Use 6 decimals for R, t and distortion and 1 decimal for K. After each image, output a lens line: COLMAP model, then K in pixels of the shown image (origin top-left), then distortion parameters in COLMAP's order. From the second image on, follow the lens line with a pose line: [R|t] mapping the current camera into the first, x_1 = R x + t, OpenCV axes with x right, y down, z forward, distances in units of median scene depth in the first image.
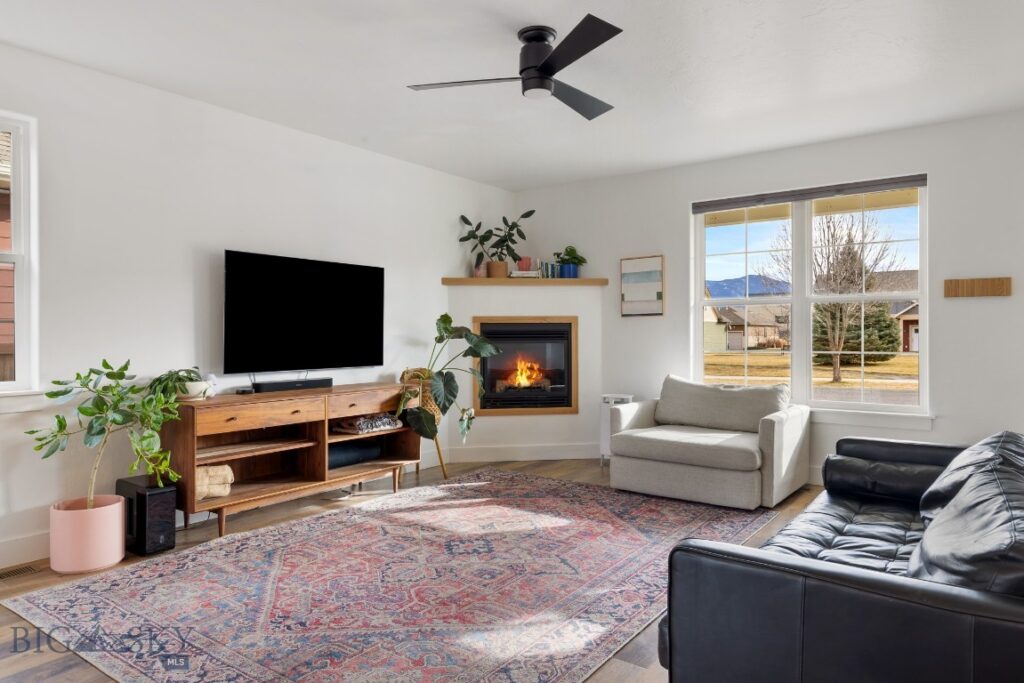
lens RADIAL K [[658.2, 0, 512.0], [0, 658.2, 336.0], [0, 0, 1]] dist [0.003615, 0.001752]
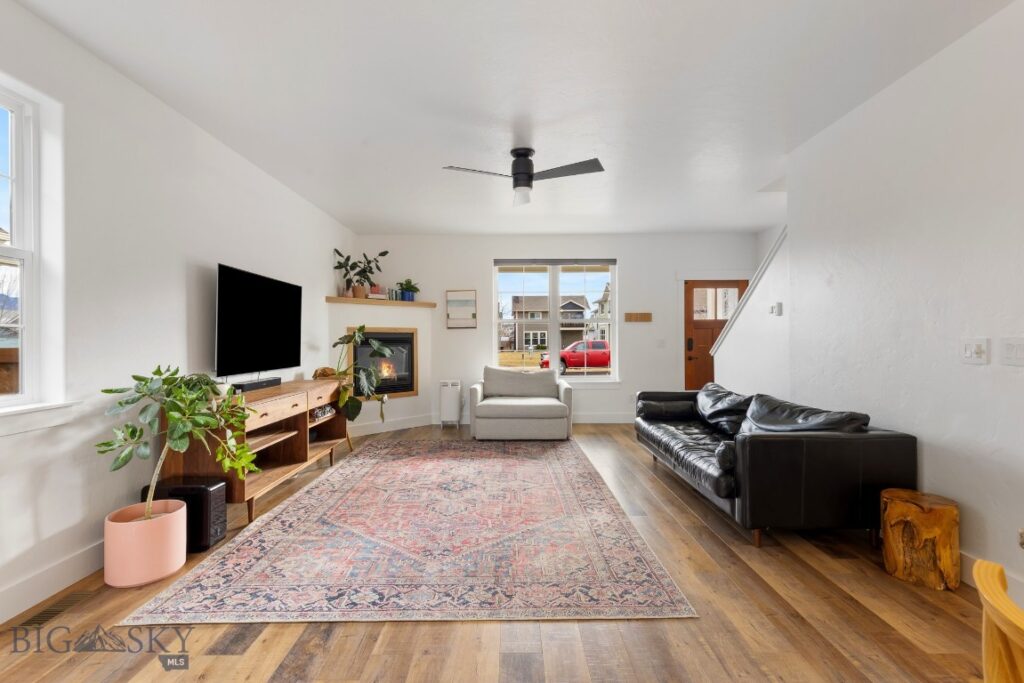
lens RADIAL K [[461.4, 0, 514.0], [0, 461.4, 340.5], [0, 0, 1]] dist [0.003709, 0.000360]
pose [[0.799691, -0.001992, 0.600409, -0.440791], [0.004151, 0.999989, -0.002211, 0.000611], [-0.600398, 0.004260, 0.799690, 0.080375]]
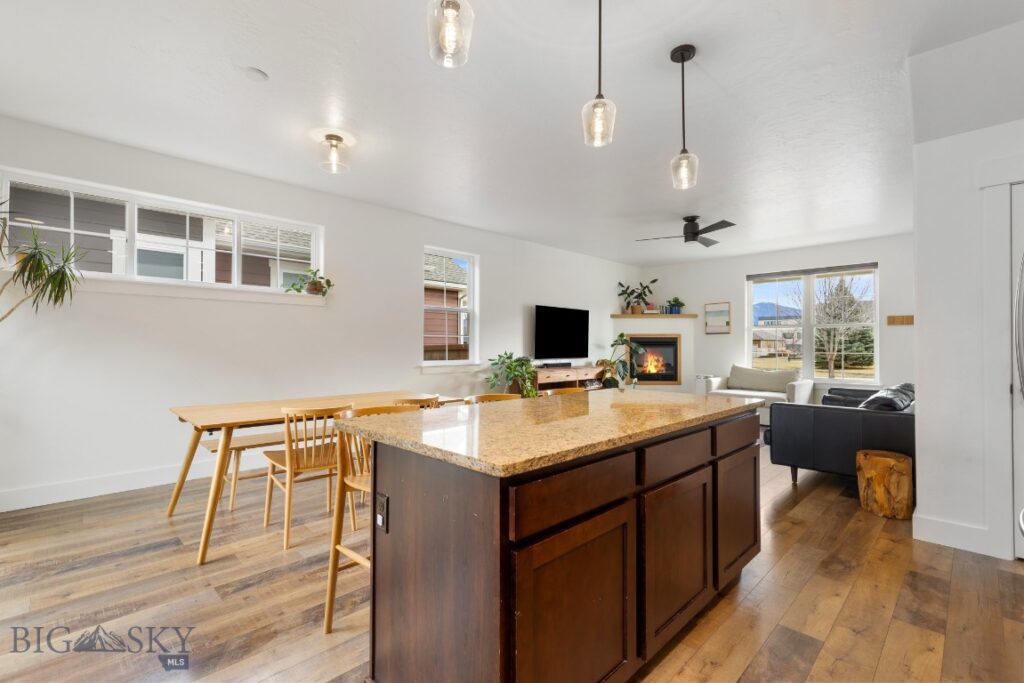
lens RADIAL K [[462.0, 0, 509.4], [0, 462.0, 339.7], [0, 0, 1]] dist [0.003453, -0.000210]
pose [[0.988482, 0.003713, -0.151290, -0.246538], [-0.006104, 0.999864, -0.015345, 0.013657], [0.151212, 0.016092, 0.988370, -0.526235]]
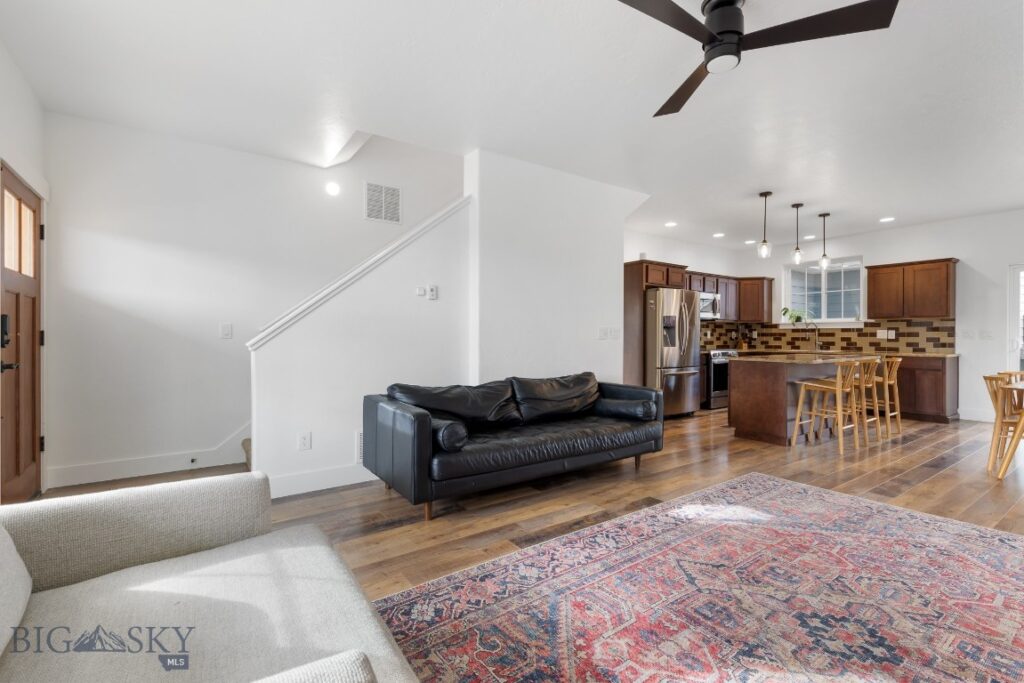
lens RADIAL K [[462.0, 0, 509.4], [0, 462.0, 339.7], [0, 0, 1]] dist [0.003453, -0.000210]
pose [[-0.948798, -0.002667, 0.315873, 0.081489], [0.001424, 0.999918, 0.012720, 0.014130], [-0.315881, 0.012519, -0.948716, 1.174735]]
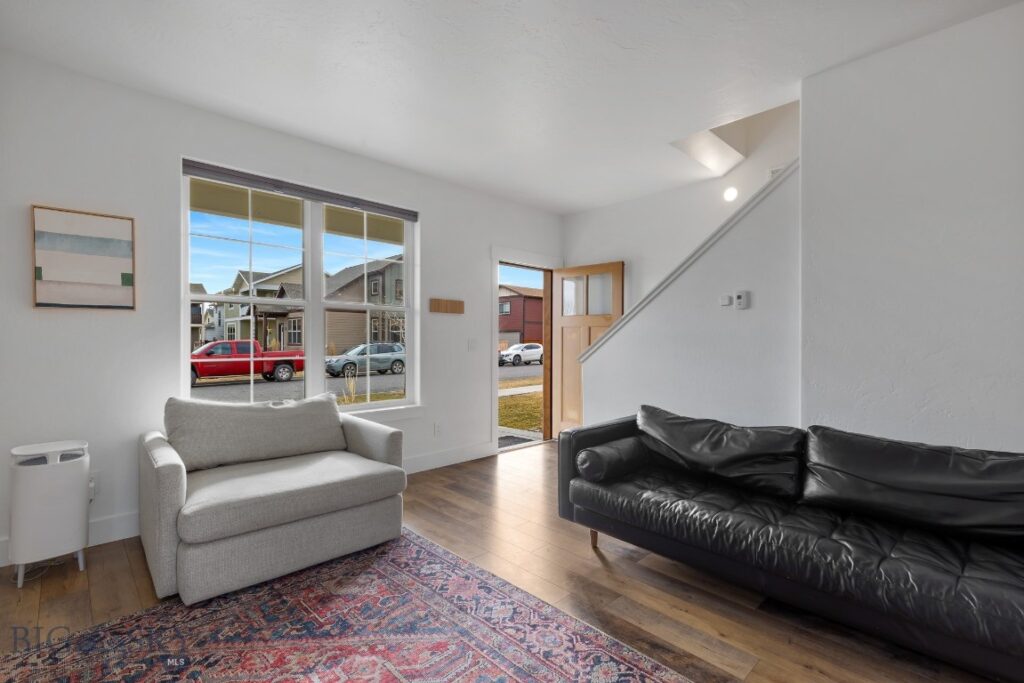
lens RADIAL K [[462.0, 0, 509.4], [0, 462.0, 339.7], [0, 0, 1]] dist [0.003453, -0.000210]
pose [[0.163410, 0.005283, 0.986544, -0.207496], [-0.002285, 0.999985, -0.004976, 0.000634], [-0.986556, -0.001441, 0.163420, 0.673852]]
